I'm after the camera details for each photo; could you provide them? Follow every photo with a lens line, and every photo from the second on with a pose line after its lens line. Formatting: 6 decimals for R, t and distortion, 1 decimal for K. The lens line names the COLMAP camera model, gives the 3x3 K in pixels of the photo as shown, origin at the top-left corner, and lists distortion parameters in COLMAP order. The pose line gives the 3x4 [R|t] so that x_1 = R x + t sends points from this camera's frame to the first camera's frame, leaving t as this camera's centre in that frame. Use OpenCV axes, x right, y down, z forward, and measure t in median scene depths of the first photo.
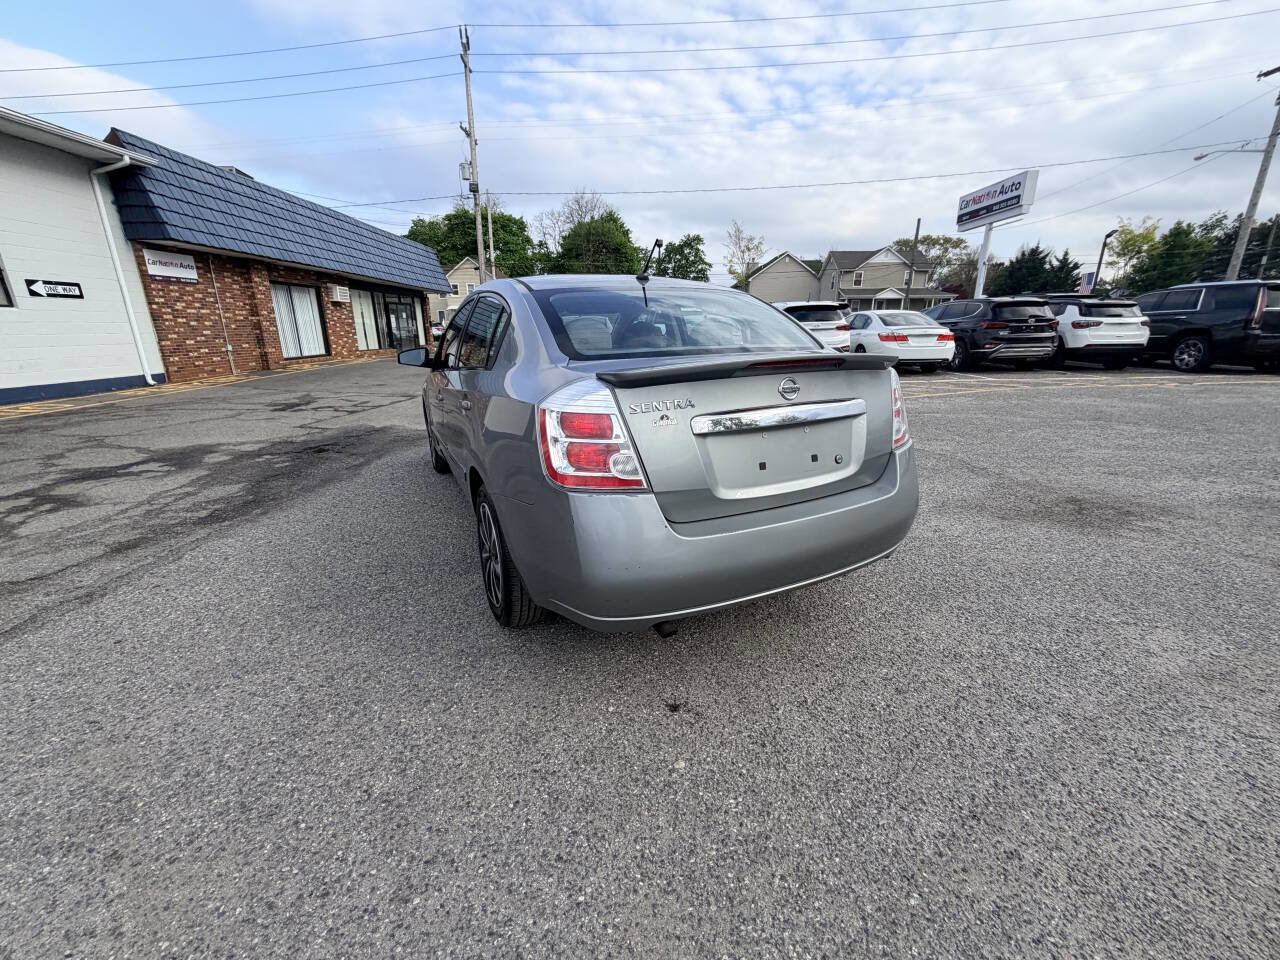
lens RADIAL K [[508.6, 0, 637.0], [0, 508.6, 475.9], [0, 0, 1]] dist [0.000256, -0.000162]
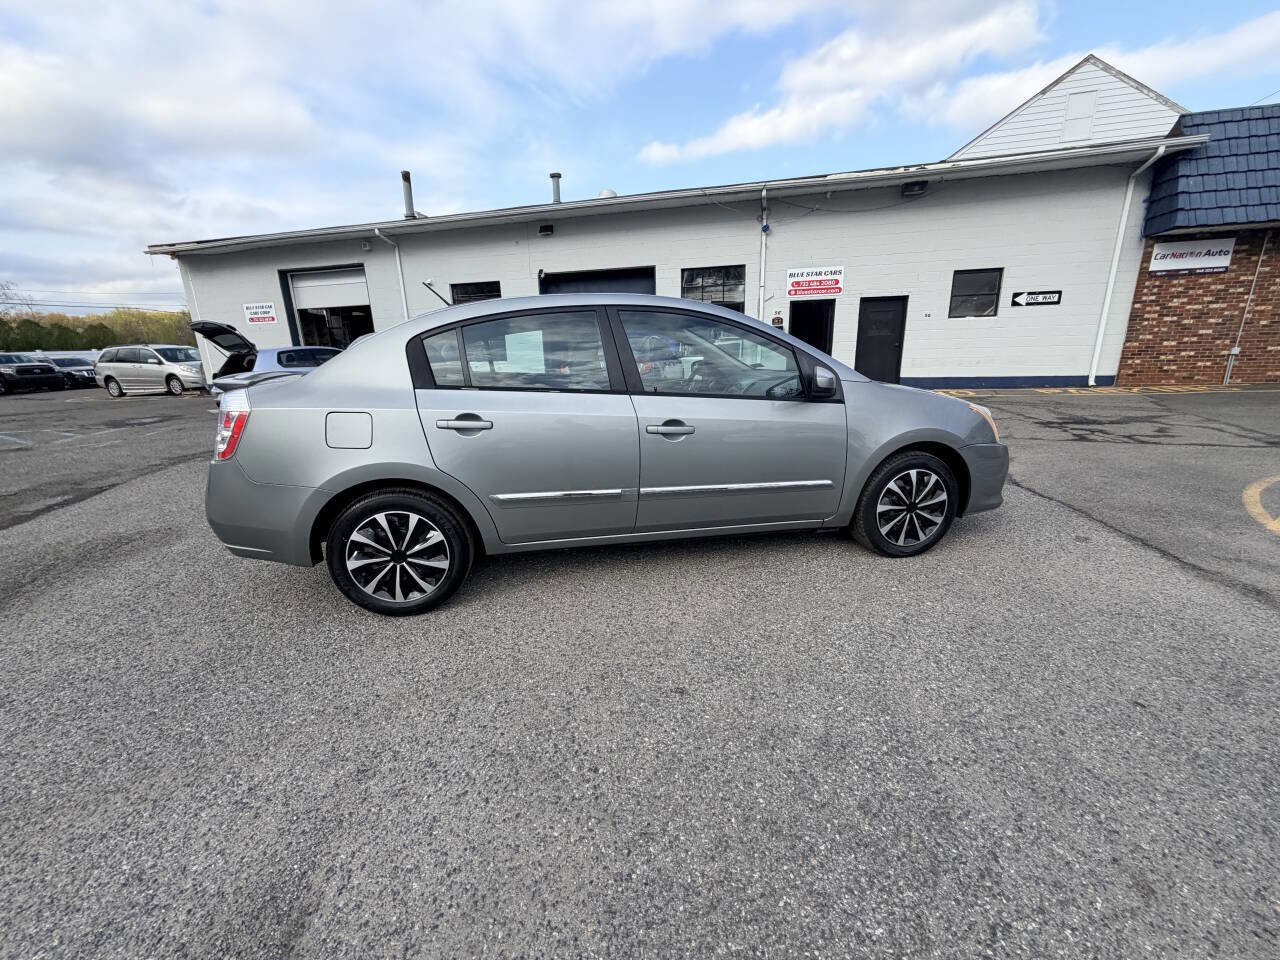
lens RADIAL K [[508.6, 0, 637.6], [0, 508.6, 478.1], [0, 0, 1]] dist [0.000256, -0.000162]
pose [[-0.260343, 0.258342, -0.930312, 0.262023], [-0.243351, 0.914875, 0.322156, -0.120509], [0.934346, 0.310263, -0.175314, 0.404956]]
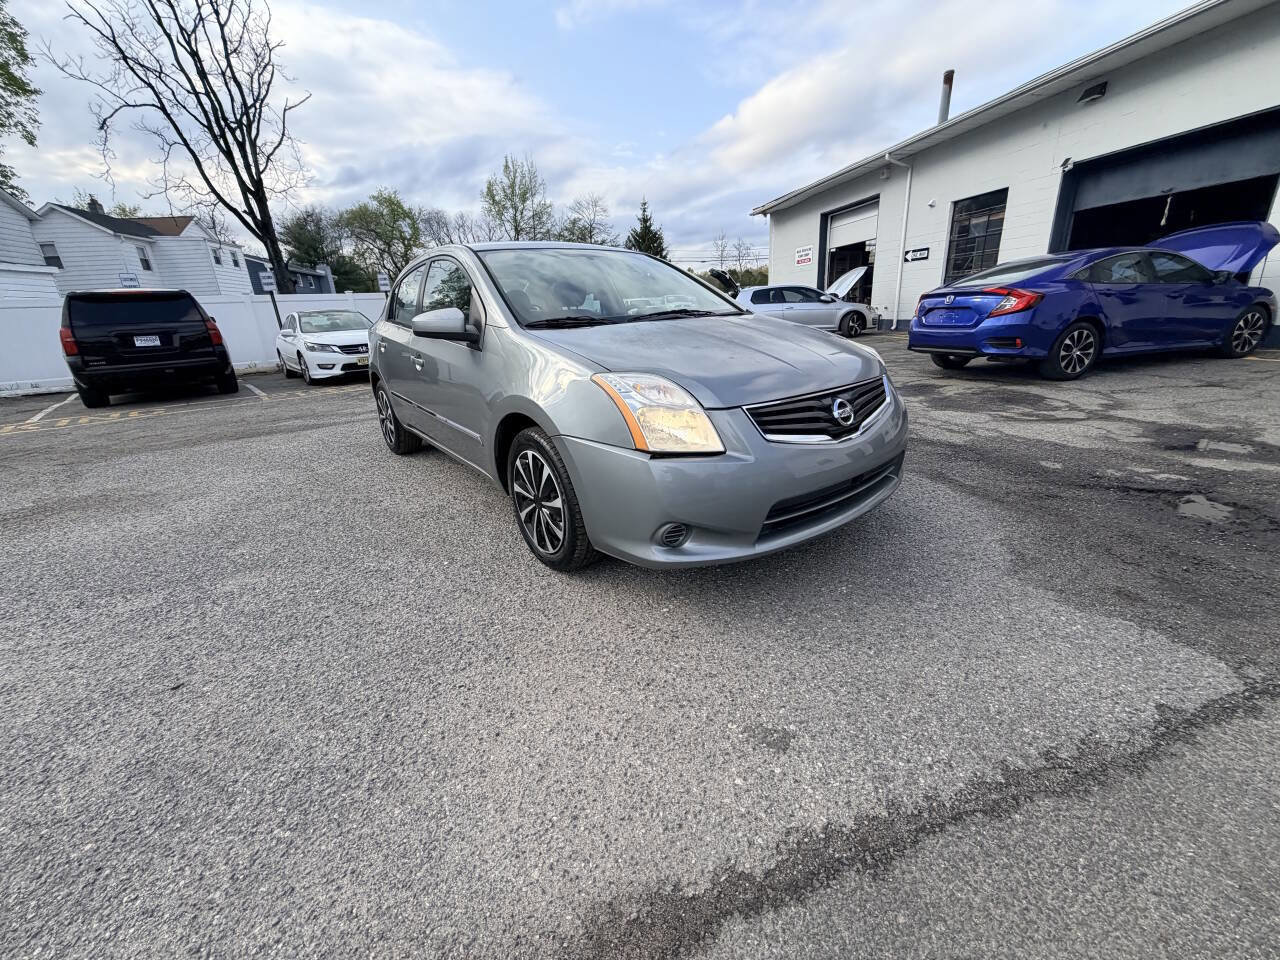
lens RADIAL K [[508.6, 0, 636.6], [0, 508.6, 477.2], [0, 0, 1]] dist [0.000256, -0.000162]
pose [[-0.979034, 0.120330, -0.164356, -0.032602], [0.006123, 0.823887, 0.566721, -0.178103], [0.203605, 0.553833, -0.807350, 0.668051]]
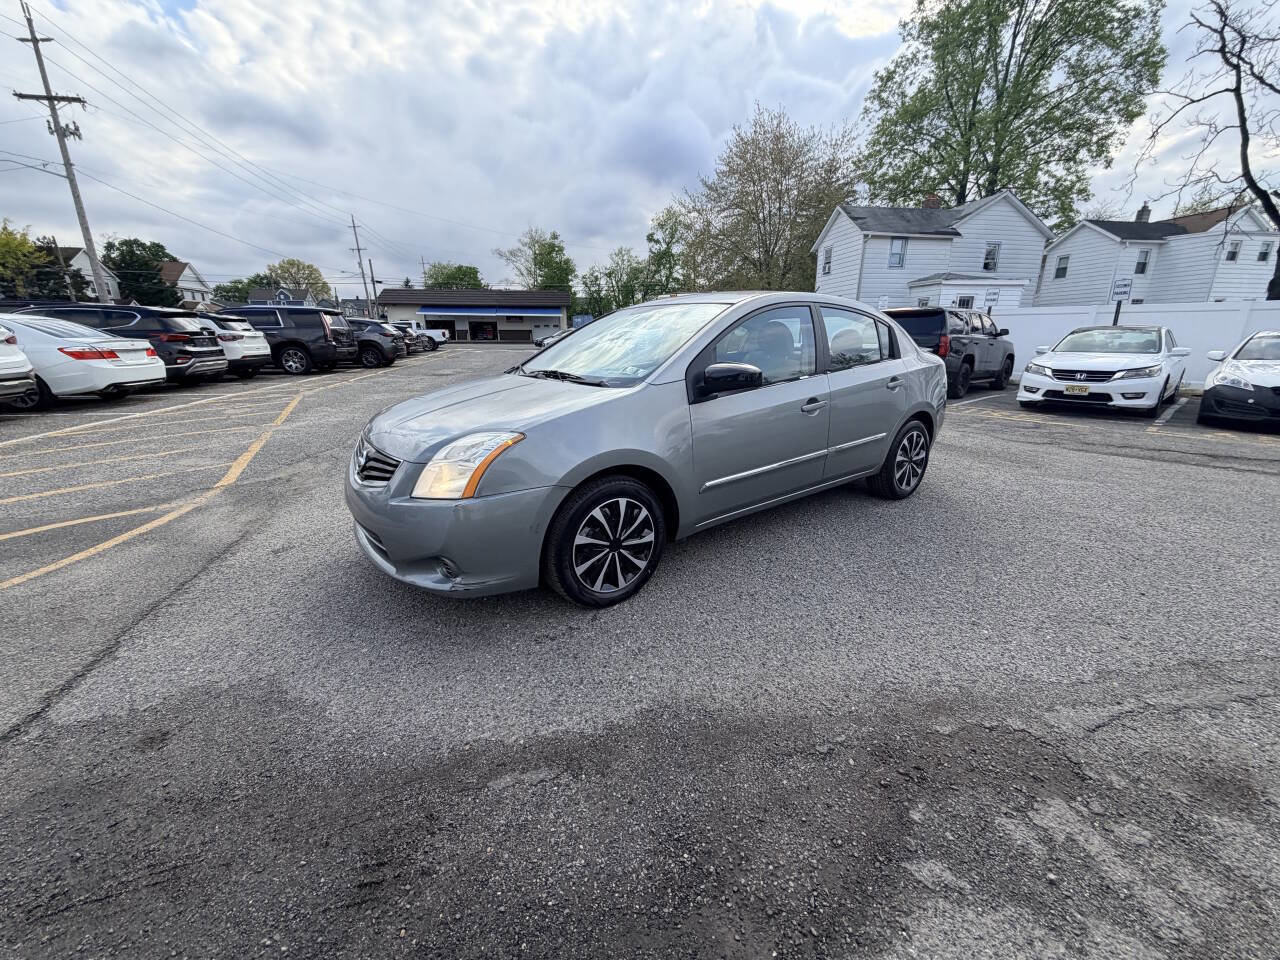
lens RADIAL K [[508.6, 0, 638.7], [0, 508.6, 474.3], [0, 0, 1]] dist [0.000256, -0.000162]
pose [[-0.180253, -0.249292, 0.951505, -0.378024], [0.278657, 0.914778, 0.292458, -0.122006], [-0.943324, 0.317860, -0.095424, 0.431989]]
